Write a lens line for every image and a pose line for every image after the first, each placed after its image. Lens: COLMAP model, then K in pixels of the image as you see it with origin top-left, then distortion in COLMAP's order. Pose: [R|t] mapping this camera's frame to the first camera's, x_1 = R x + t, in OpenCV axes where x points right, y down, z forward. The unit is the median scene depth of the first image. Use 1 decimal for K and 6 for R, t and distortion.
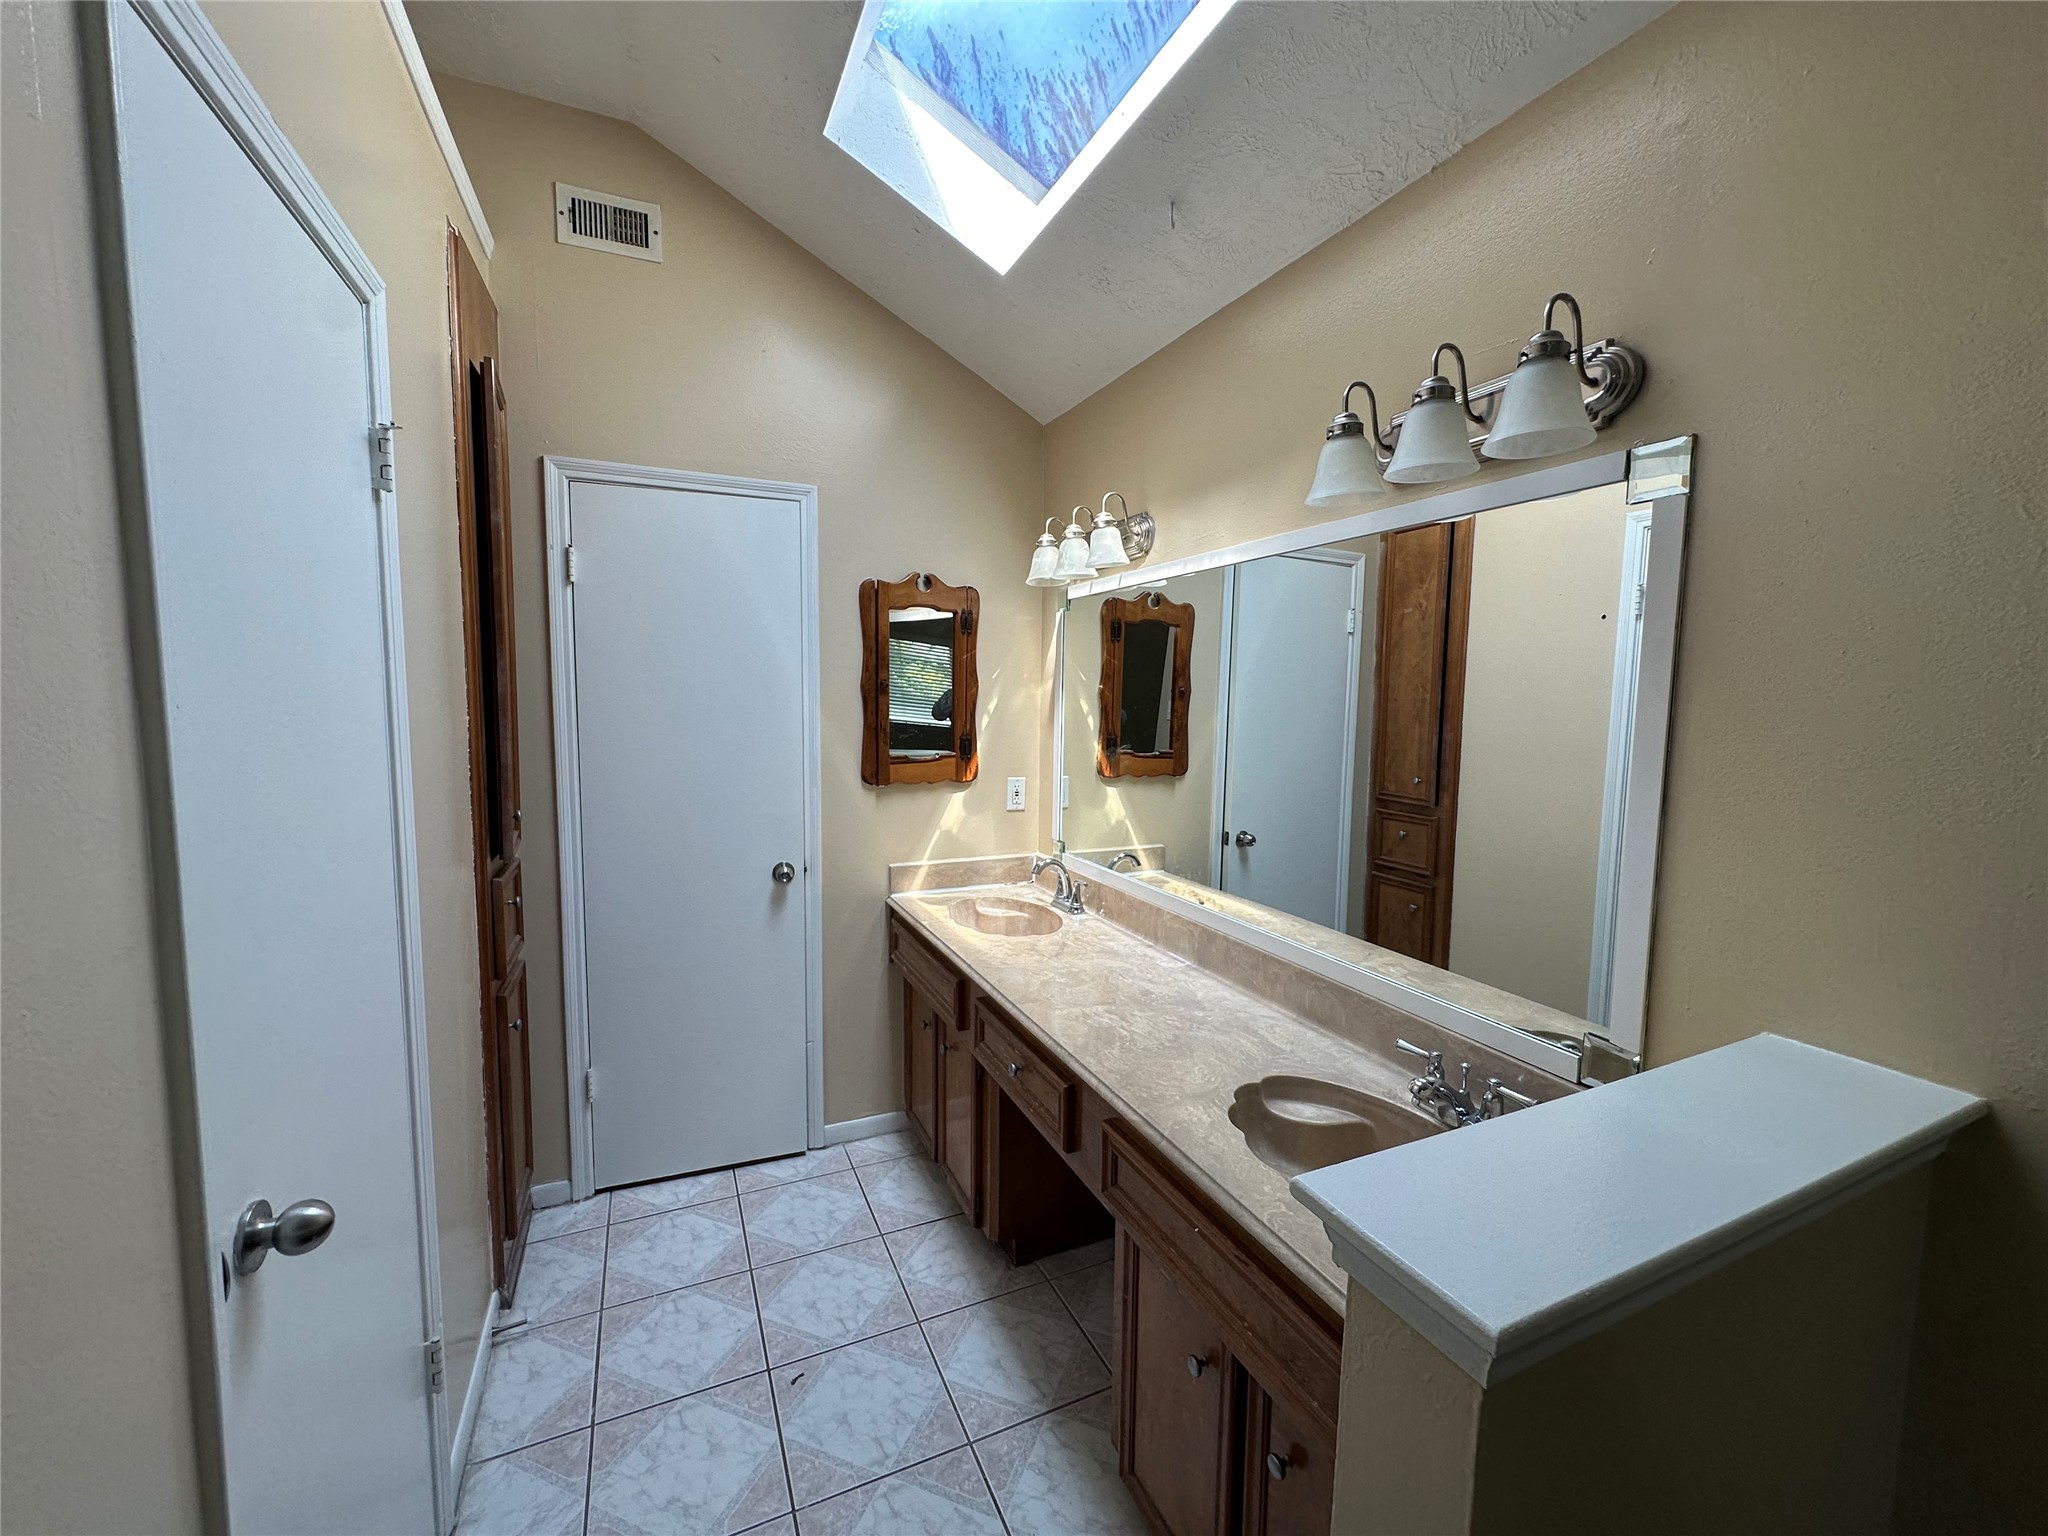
lens RADIAL K [[815.7, 0, 1021.7], [0, 815.7, 770.4], [0, 0, 1]] dist [-0.004036, 0.000759]
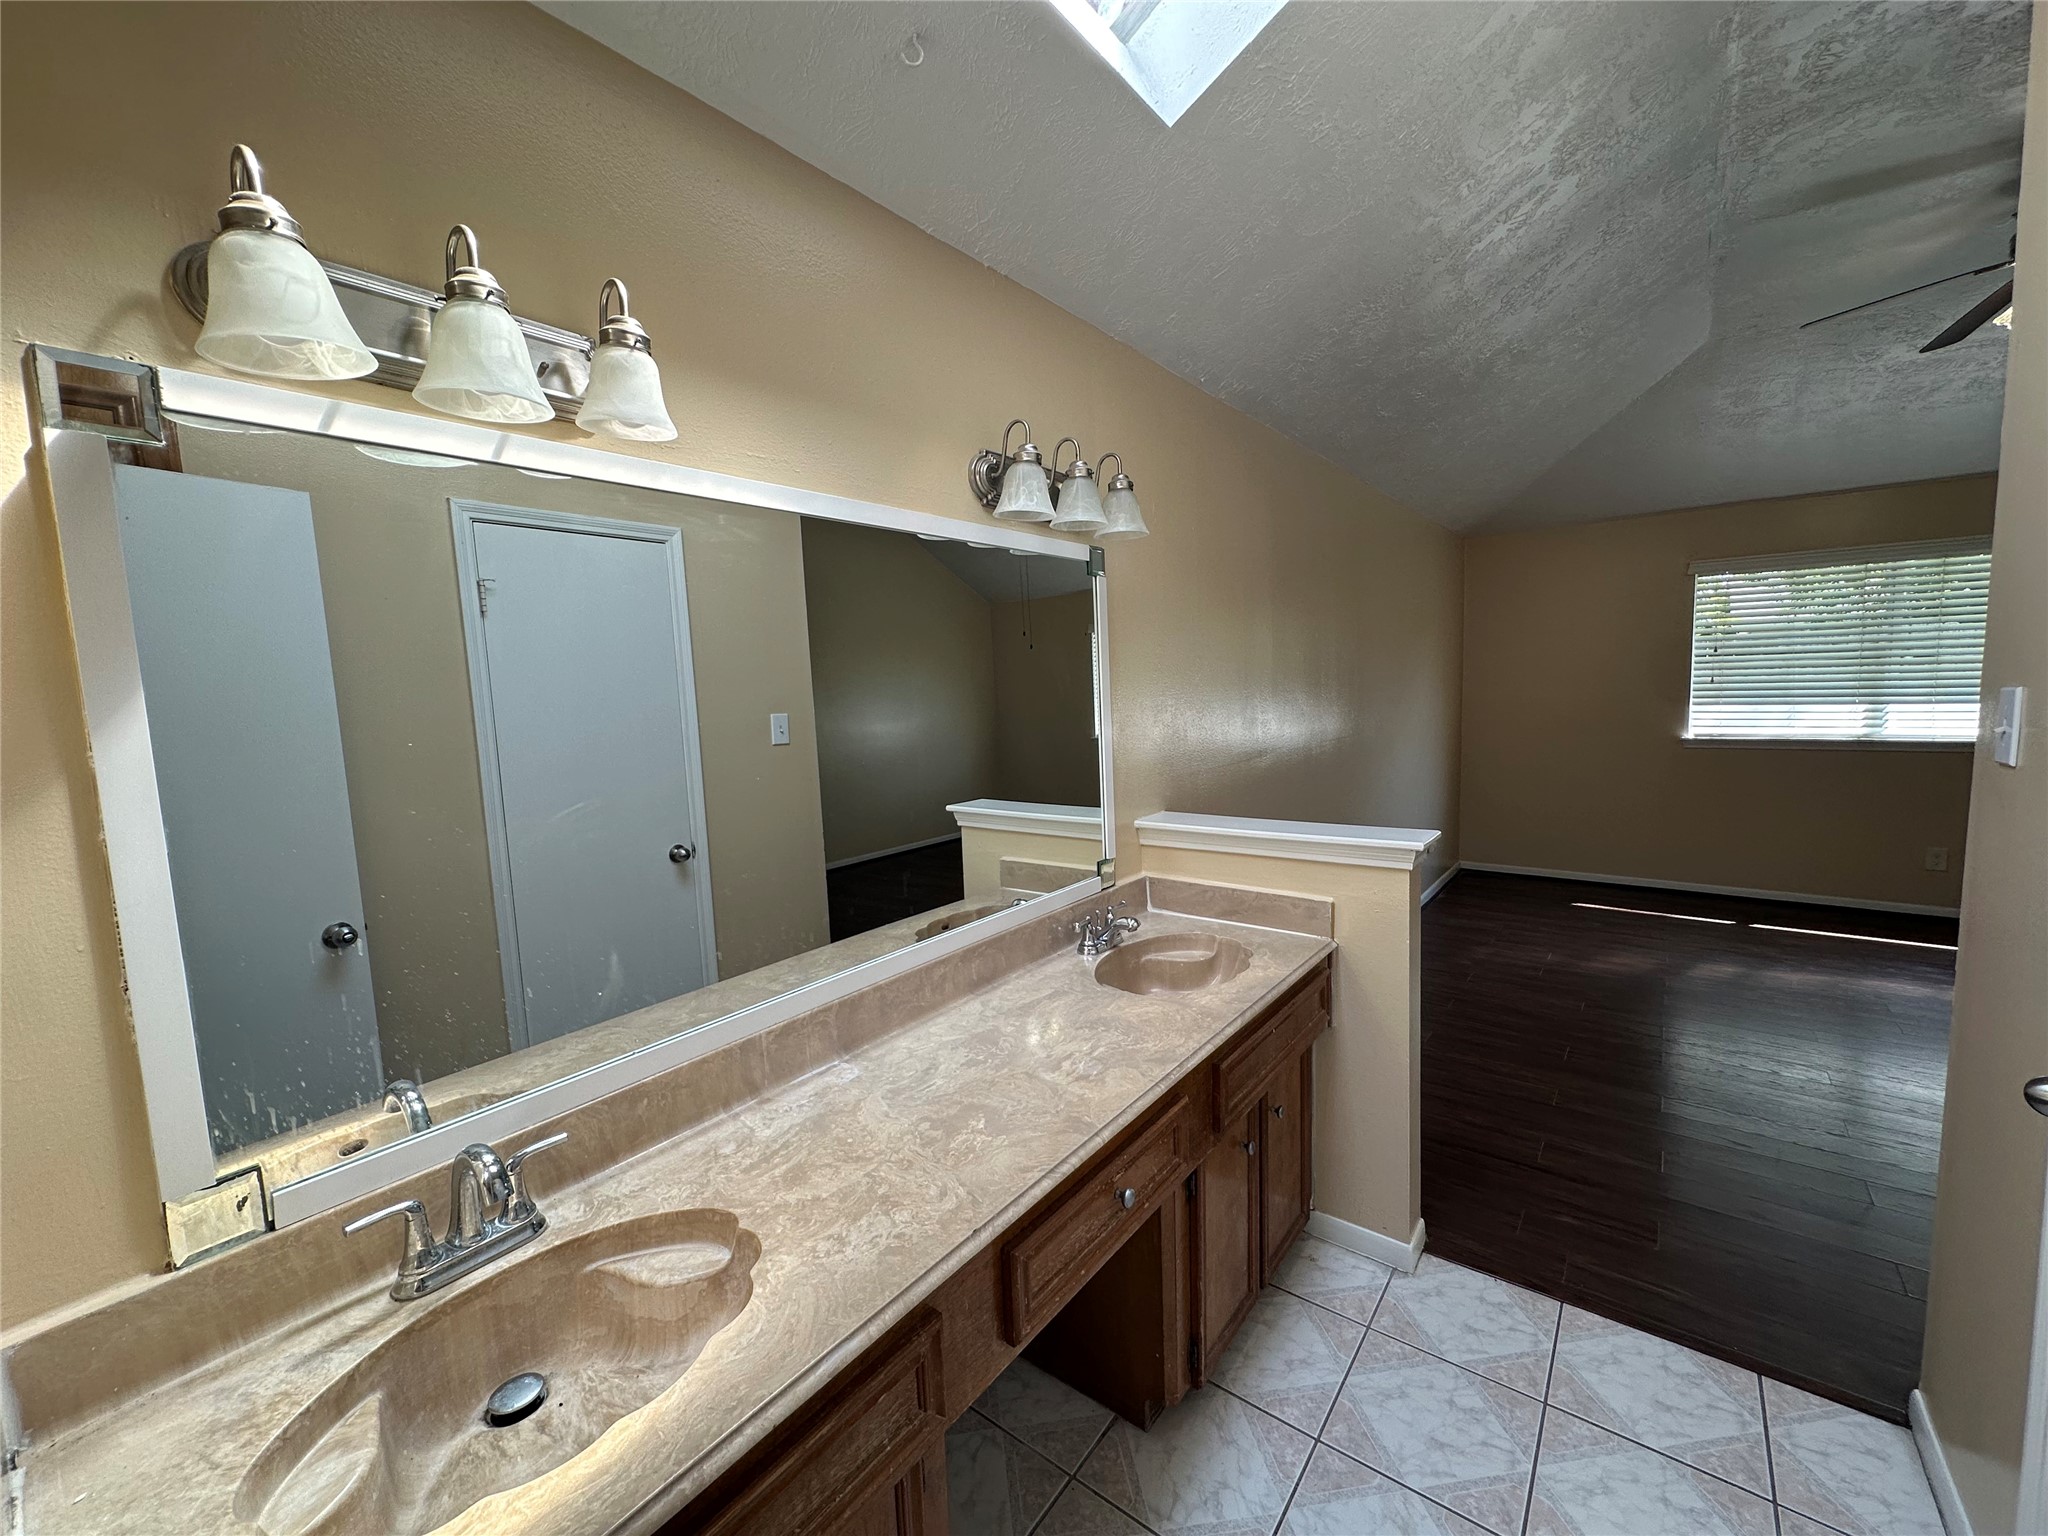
lens RADIAL K [[815.7, 0, 1030.6], [0, 815.7, 766.8], [0, 0, 1]] dist [-0.004036, 0.000759]
pose [[-0.466002, -0.085398, 0.880653, -0.518775], [0.116654, 0.980712, 0.156829, -0.119626], [-0.877060, 0.175815, -0.447052, 1.200613]]
